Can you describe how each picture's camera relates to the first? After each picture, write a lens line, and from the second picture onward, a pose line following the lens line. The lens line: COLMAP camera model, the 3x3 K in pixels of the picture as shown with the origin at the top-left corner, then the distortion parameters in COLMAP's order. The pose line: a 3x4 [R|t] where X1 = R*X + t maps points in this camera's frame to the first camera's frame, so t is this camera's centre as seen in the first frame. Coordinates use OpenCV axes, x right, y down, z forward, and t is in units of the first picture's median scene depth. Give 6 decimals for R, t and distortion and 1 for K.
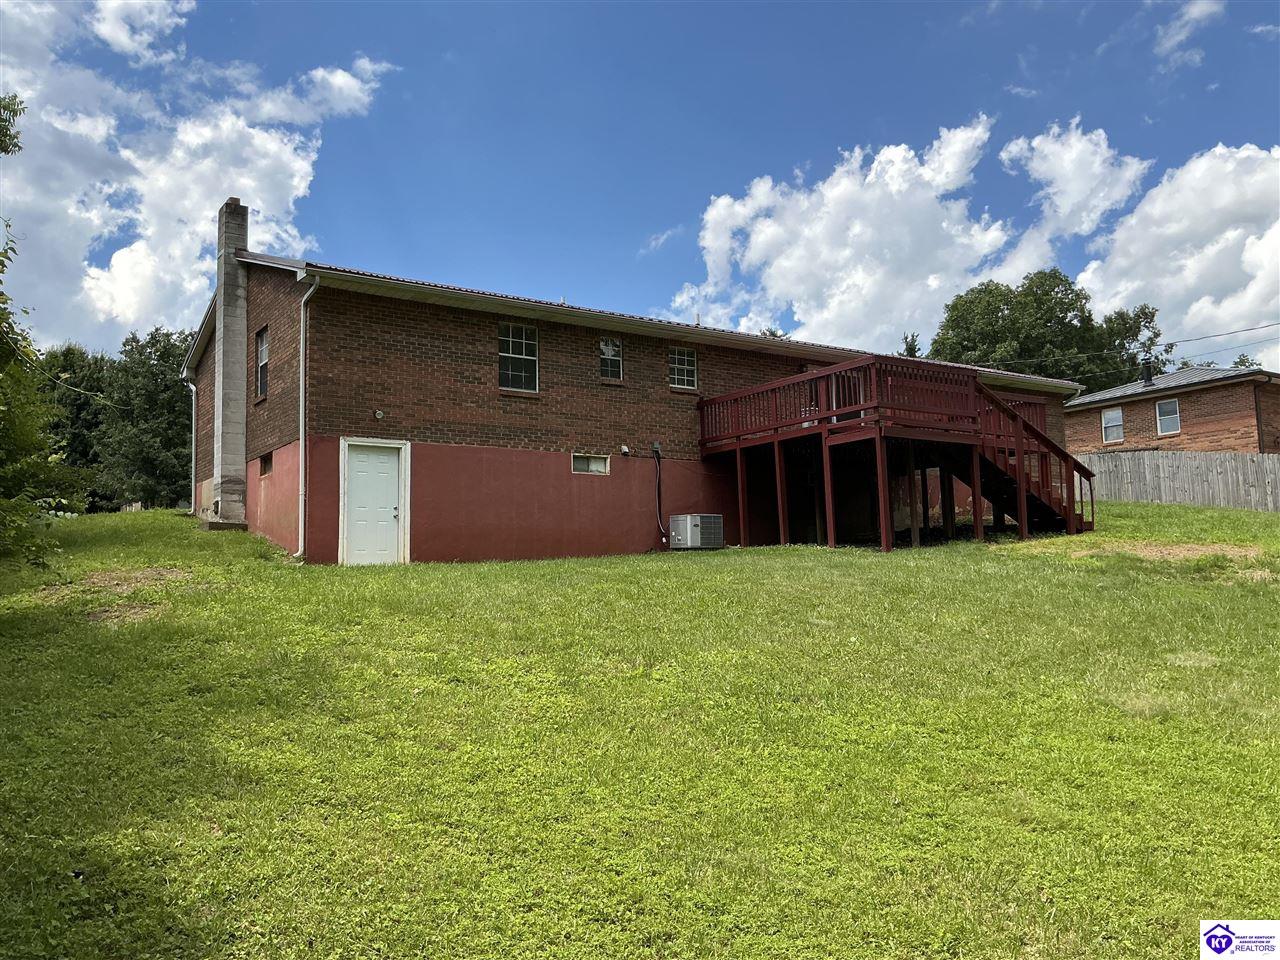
lens RADIAL K [[1082.5, 0, 639.9], [0, 1082.5, 480.6], [0, 0, 1]] dist [0.071909, -0.121940]
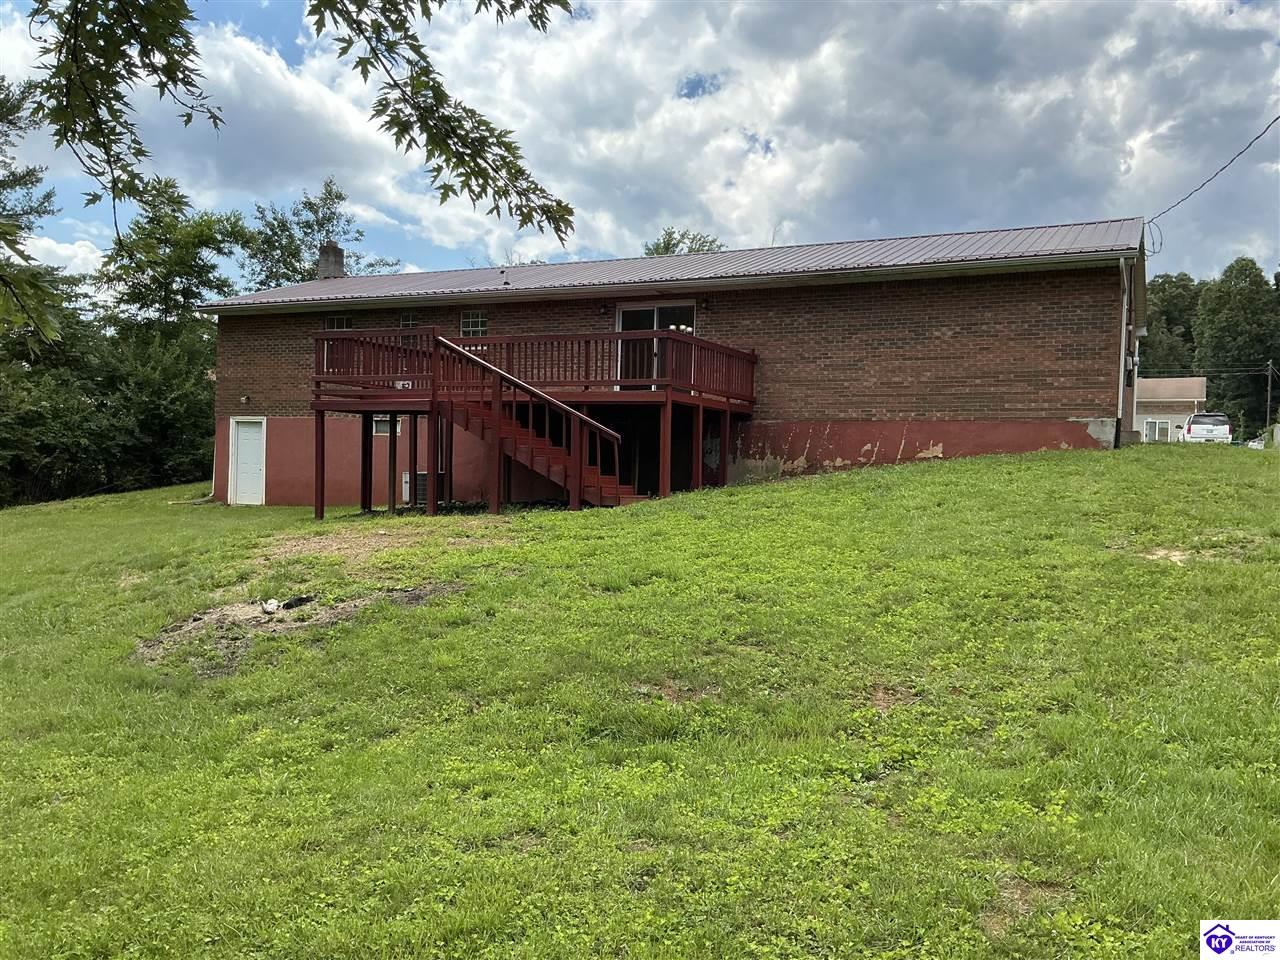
lens RADIAL K [[1082.5, 0, 639.9], [0, 1082.5, 477.8], [0, 0, 1]] dist [0.071909, -0.121940]
pose [[0.503717, 0.042208, -0.862837, 1.252736], [0.062490, 0.994409, 0.085125, -0.047500], [0.861605, -0.096797, 0.498263, 0.704657]]
